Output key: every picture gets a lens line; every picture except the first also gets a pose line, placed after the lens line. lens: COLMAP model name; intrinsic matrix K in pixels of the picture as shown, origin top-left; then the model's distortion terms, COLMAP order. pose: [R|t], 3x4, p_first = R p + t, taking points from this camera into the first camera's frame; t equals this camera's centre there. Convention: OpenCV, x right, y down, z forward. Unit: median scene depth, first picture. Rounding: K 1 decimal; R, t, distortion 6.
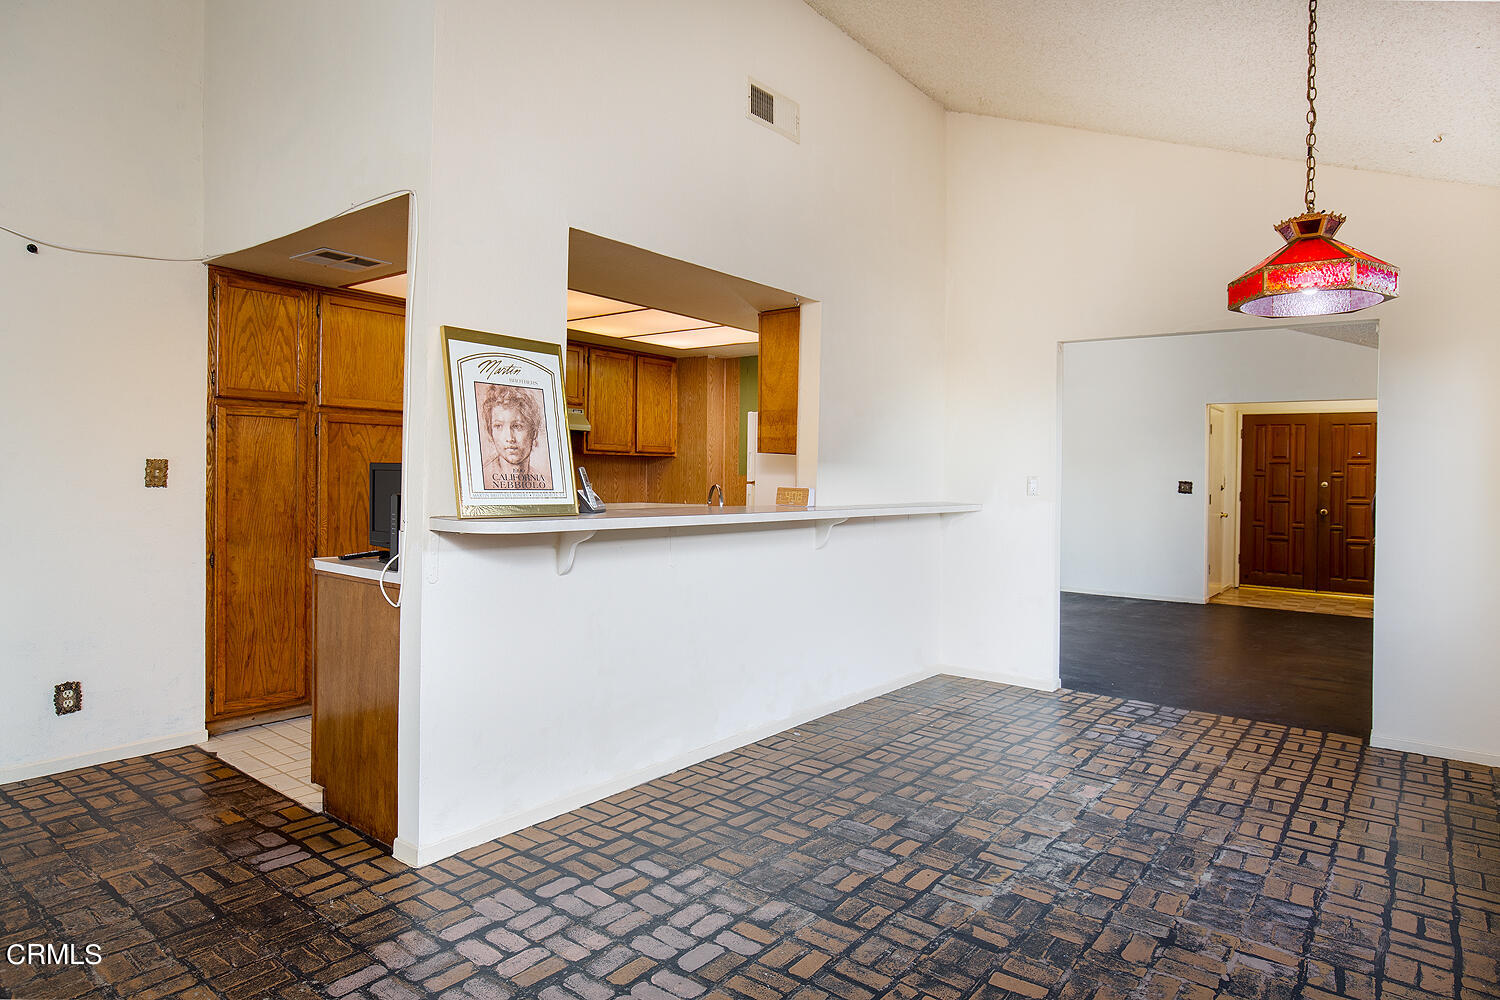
lens RADIAL K [[873.8, 0, 746.3], [0, 873.8, 495.6], [0, 0, 1]] dist [-0.005910, -0.000569]
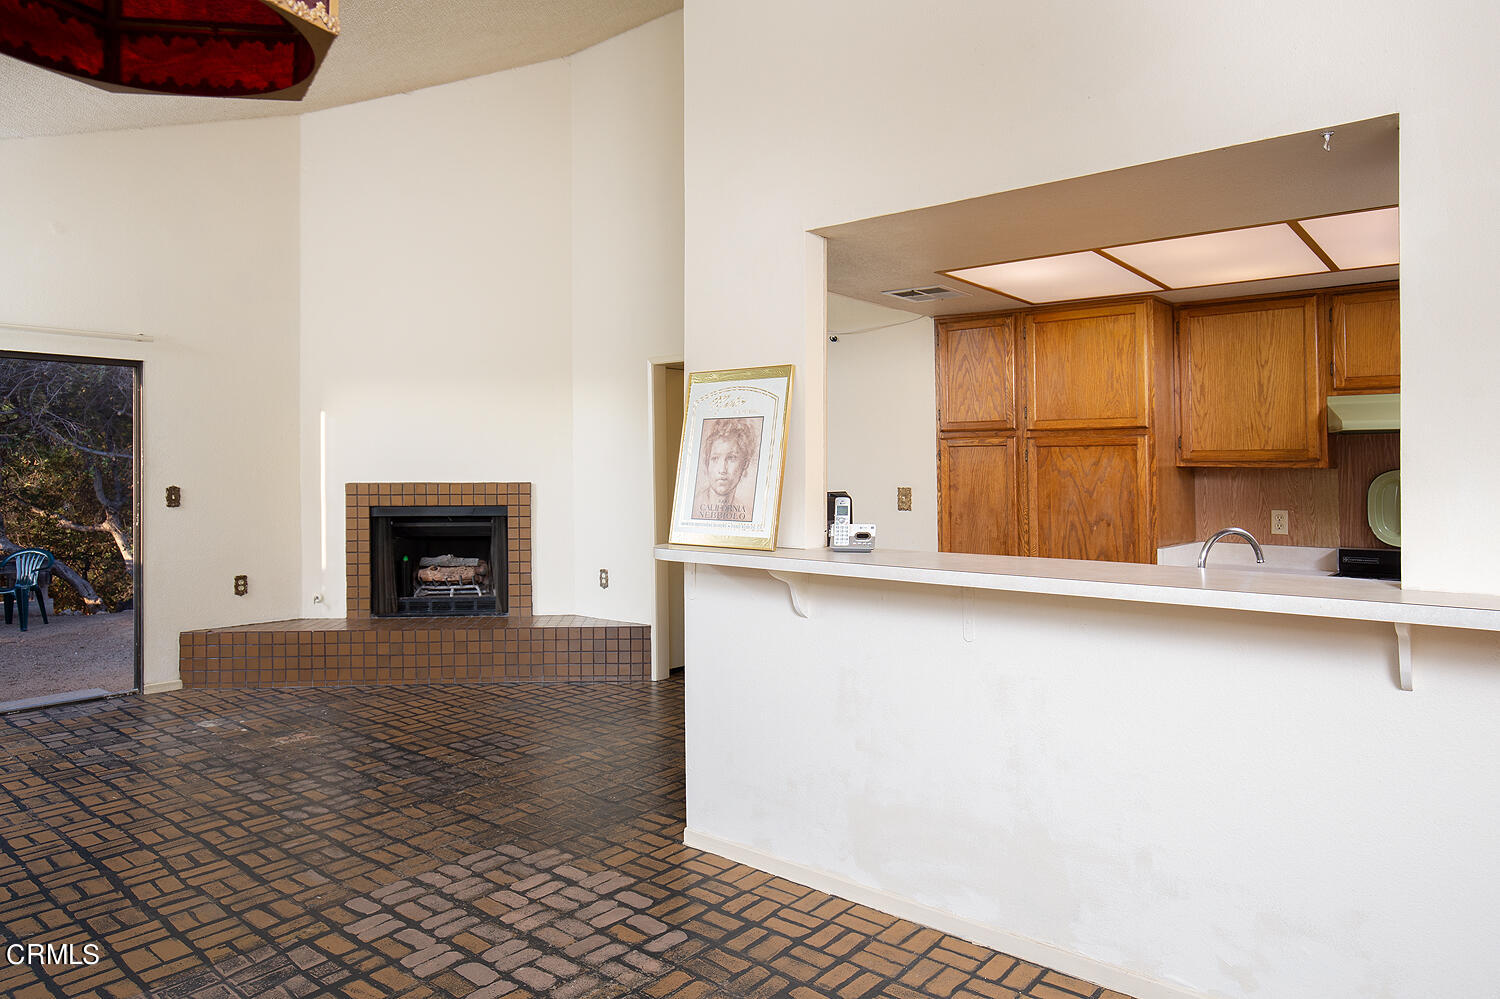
lens RADIAL K [[951.3, 0, 748.5], [0, 951.3, 486.3], [0, 0, 1]] dist [-0.004940, -0.000841]
pose [[-0.020159, -0.004215, -0.999788, 0.844558], [-0.026695, 0.999637, -0.003676, -0.042650], [0.999440, 0.026616, -0.020264, 1.049614]]
